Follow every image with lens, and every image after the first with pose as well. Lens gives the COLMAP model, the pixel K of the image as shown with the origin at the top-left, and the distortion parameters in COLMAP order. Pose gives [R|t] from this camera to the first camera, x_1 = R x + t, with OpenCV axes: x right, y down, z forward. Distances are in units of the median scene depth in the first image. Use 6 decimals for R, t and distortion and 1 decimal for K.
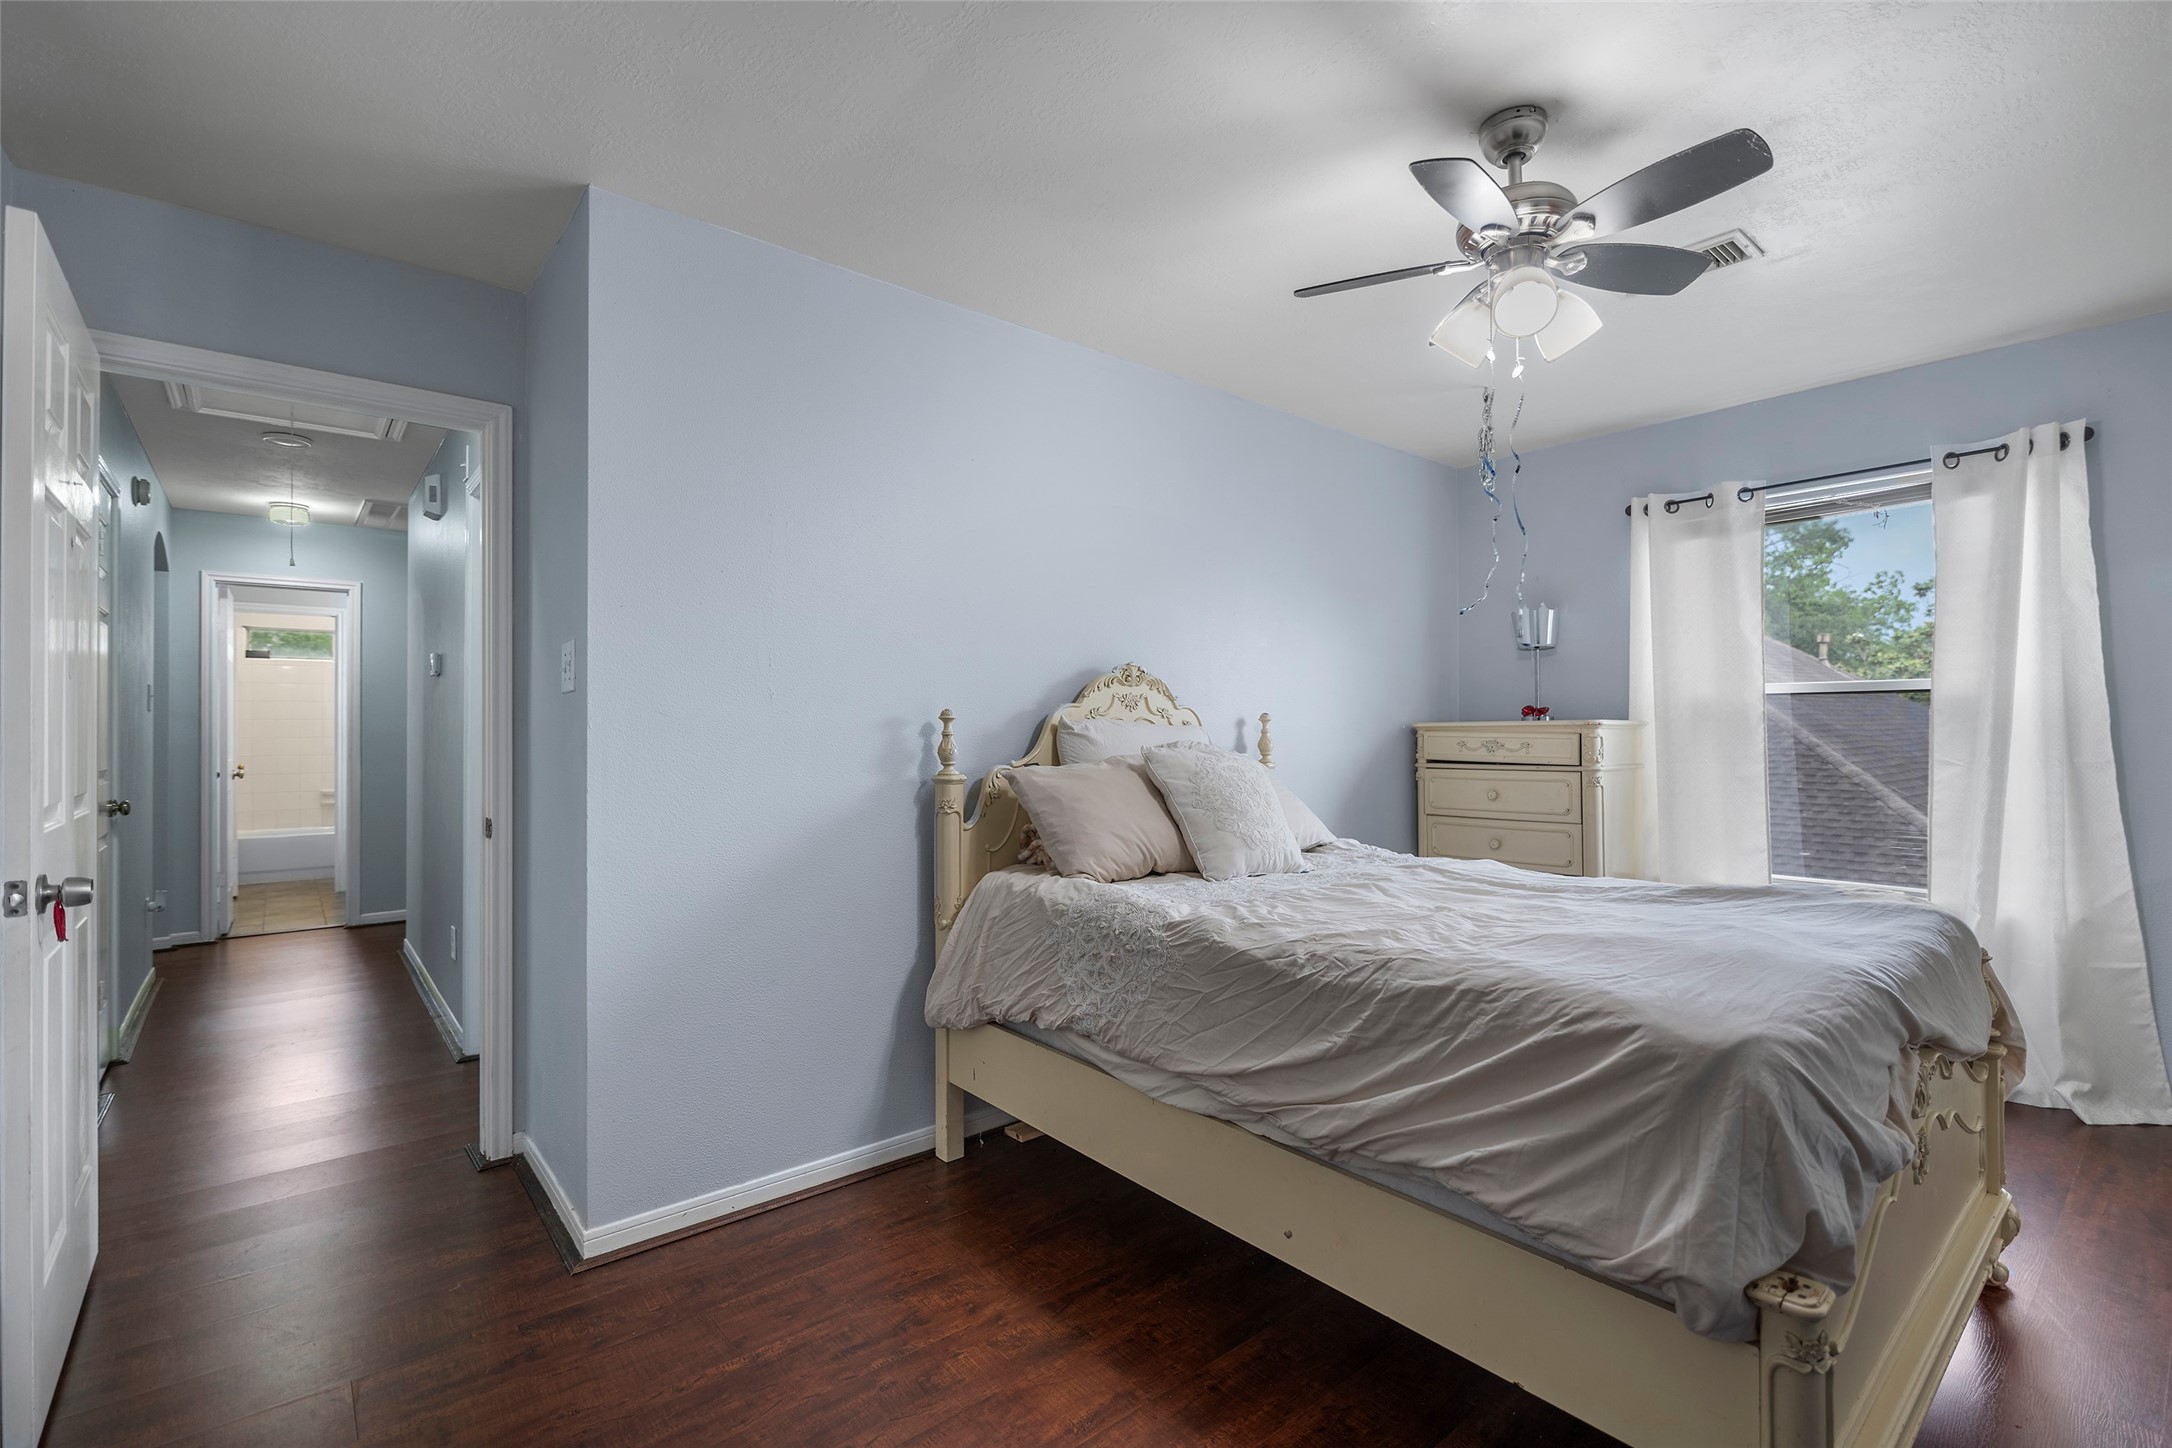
lens RADIAL K [[990.8, 0, 1082.7], [0, 990.8, 715.4], [0, 0, 1]] dist [0.000000, 0.000005]
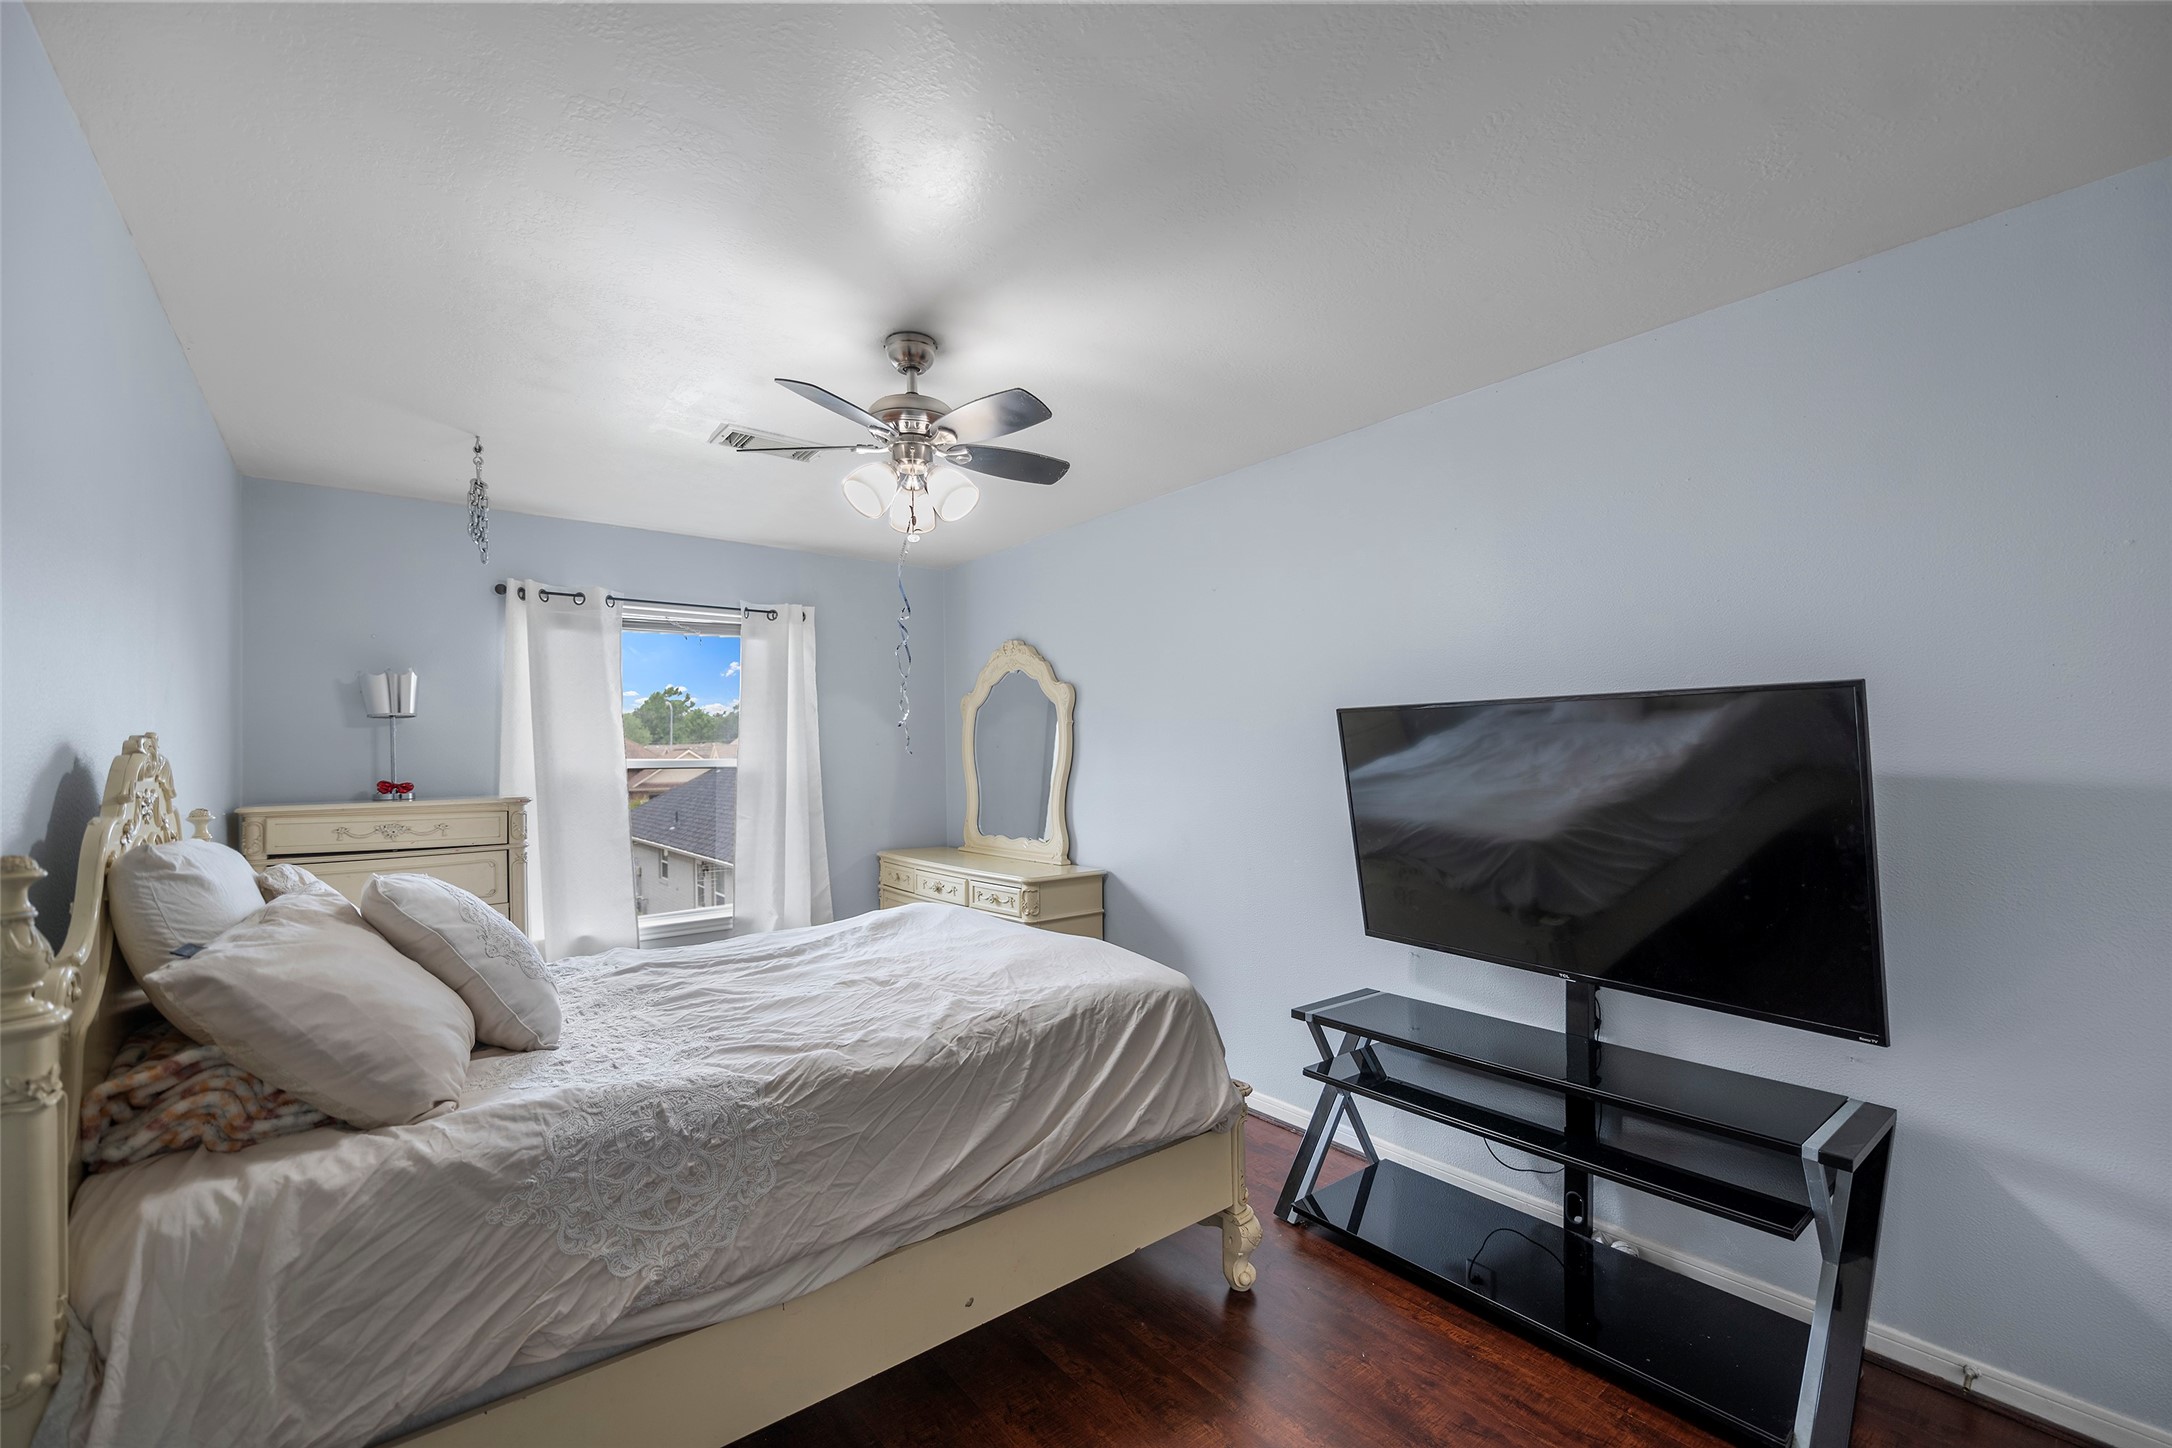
lens RADIAL K [[879.2, 0, 1079.7], [0, 879.2, 741.3], [0, 0, 1]] dist [-0.001413, -0.000687]
pose [[0.015485, 0.019157, 0.999697, -0.571265], [-0.001776, 0.999815, -0.019131, -0.054959], [-0.999879, -0.001479, 0.015516, 0.646224]]
